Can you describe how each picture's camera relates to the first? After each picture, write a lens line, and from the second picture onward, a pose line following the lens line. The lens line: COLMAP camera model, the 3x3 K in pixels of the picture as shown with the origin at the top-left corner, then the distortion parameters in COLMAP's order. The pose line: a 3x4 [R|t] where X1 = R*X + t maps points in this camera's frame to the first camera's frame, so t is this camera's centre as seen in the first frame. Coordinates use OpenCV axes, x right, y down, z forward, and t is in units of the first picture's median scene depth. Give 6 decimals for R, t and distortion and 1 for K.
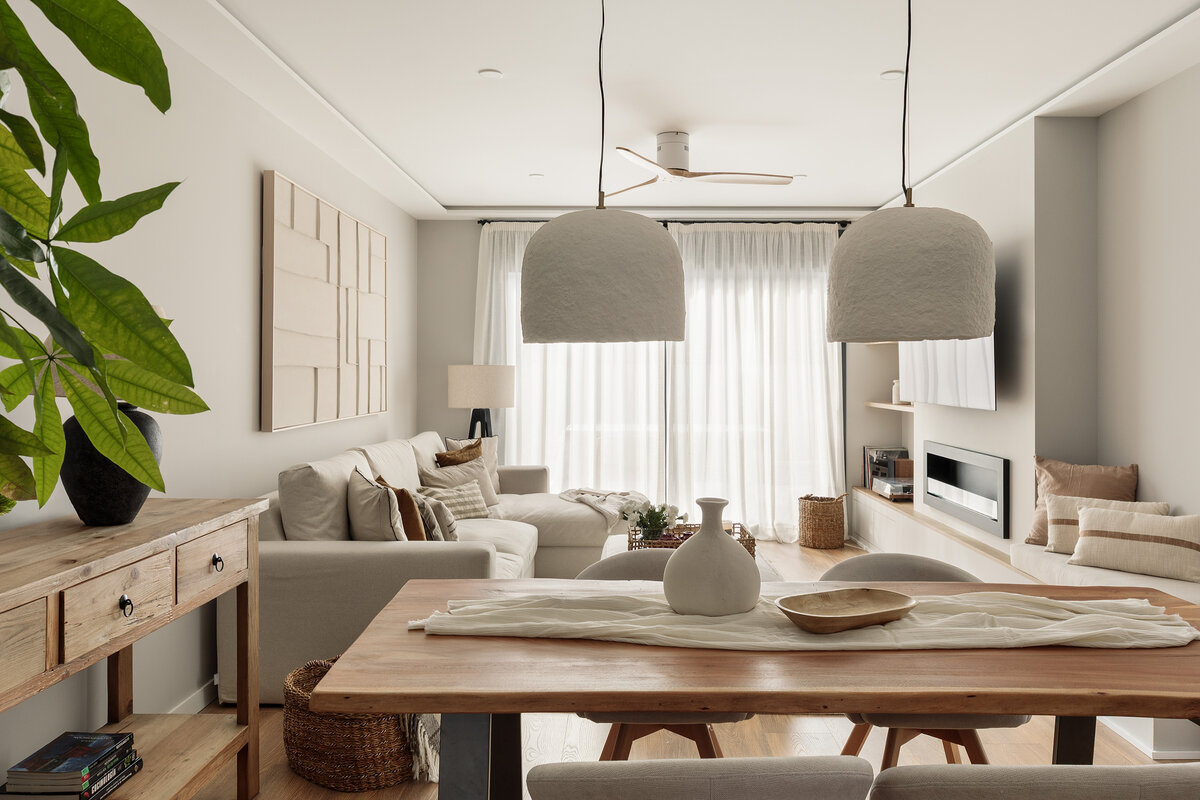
lens RADIAL K [[912.3, 0, 613.4], [0, 912.3, 364.0], [0, 0, 1]] dist [0.003060, 0.005853]
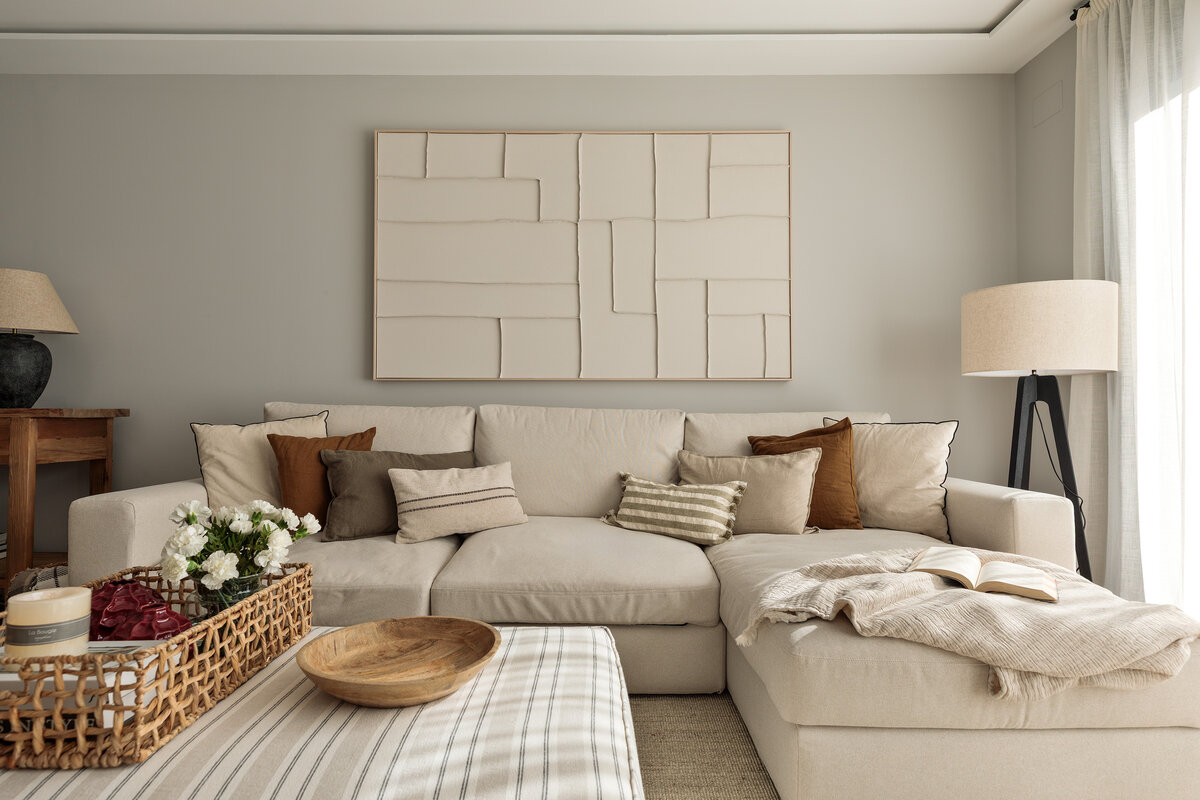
lens RADIAL K [[658.8, 0, 590.4], [0, 658.8, 393.5], [0, 0, 1]] dist [0.004270, -0.000293]
pose [[0.010053, -0.028898, -0.999532, 0.267952], [0.006356, 0.999564, -0.028835, 0.080868], [0.999929, -0.006063, 0.010232, 0.887949]]
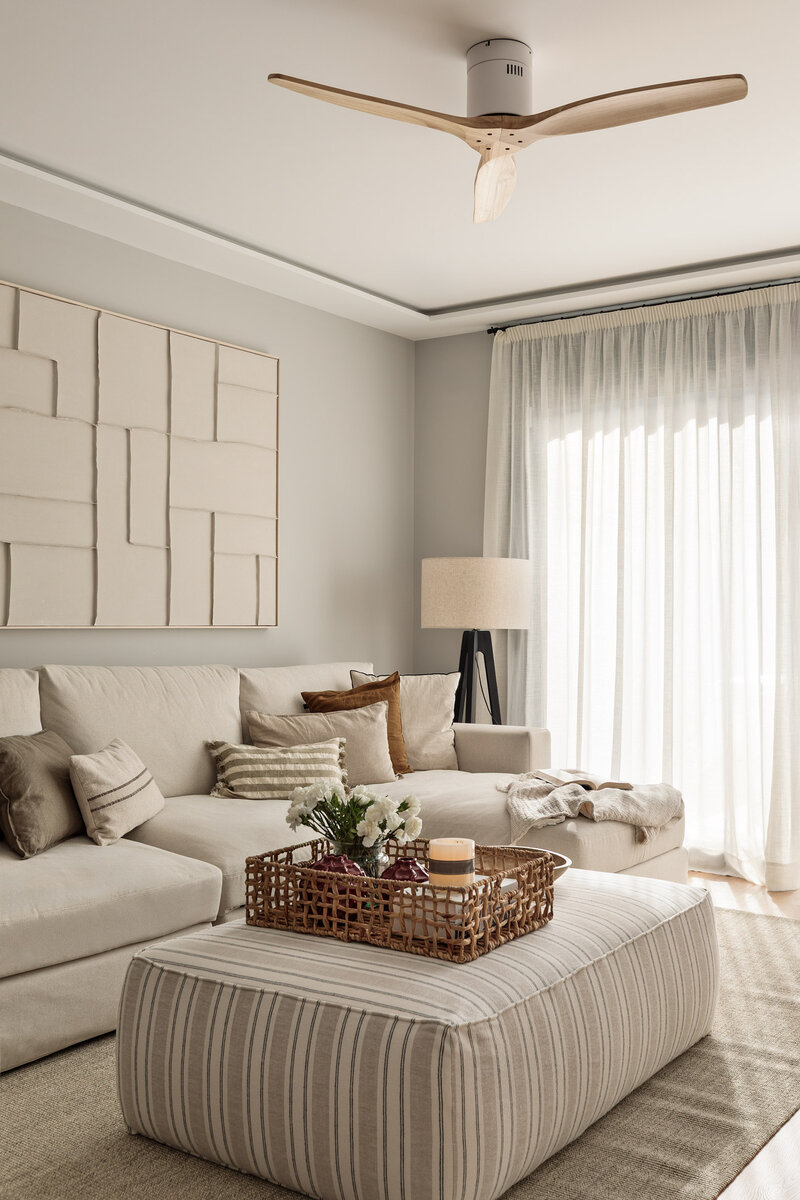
lens RADIAL K [[1189.3, 0, 407.0], [0, 1189.3, 594.0], [0, 0, 1]] dist [-0.013038, 0.000000]
pose [[0.823318, -0.007929, -0.567525, 0.322889], [-0.001436, 0.999870, -0.016053, 0.044160], [0.567578, 0.014031, 0.823200, 0.374634]]
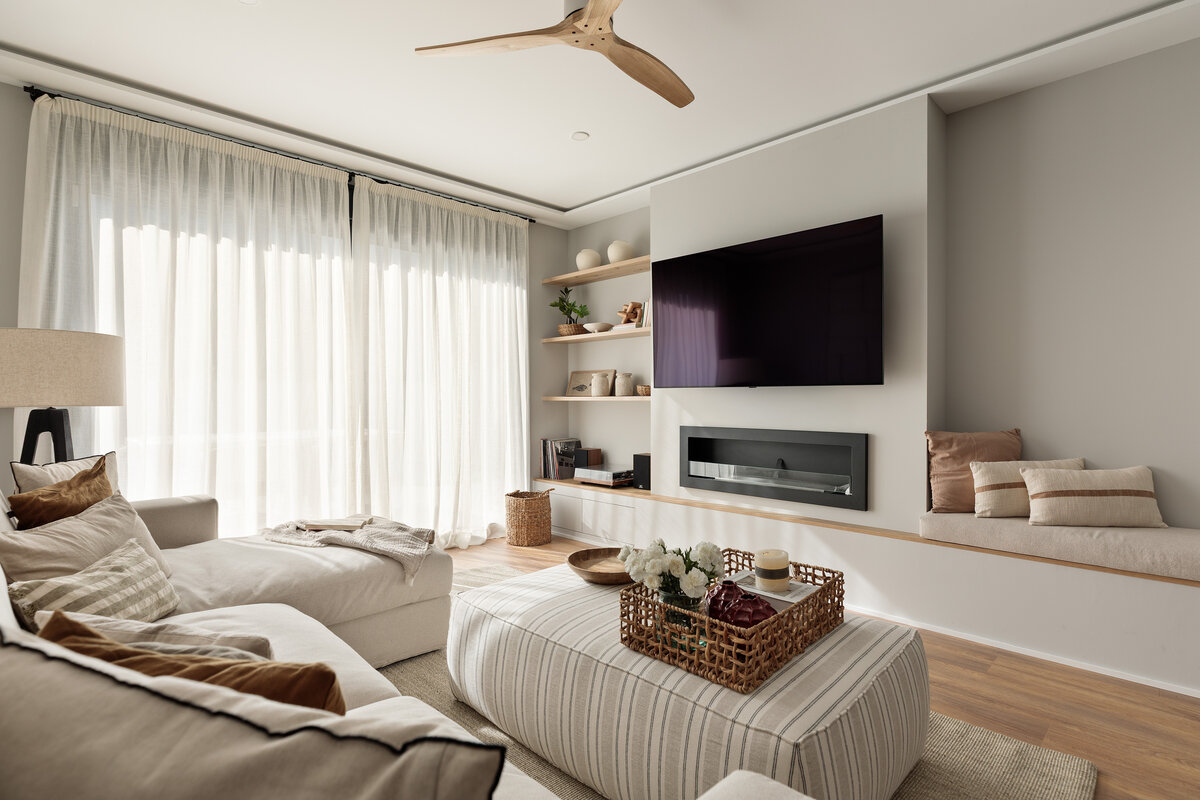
lens RADIAL K [[594.8, 0, 607.4], [0, 594.8, 403.3], [0, 0, 1]] dist [-0.000256, 0.001614]
pose [[0.704600, -0.012591, 0.709493, -0.194771], [0.000662, 0.999854, 0.017086, 0.046125], [-0.709604, -0.011569, 0.704506, 0.575517]]
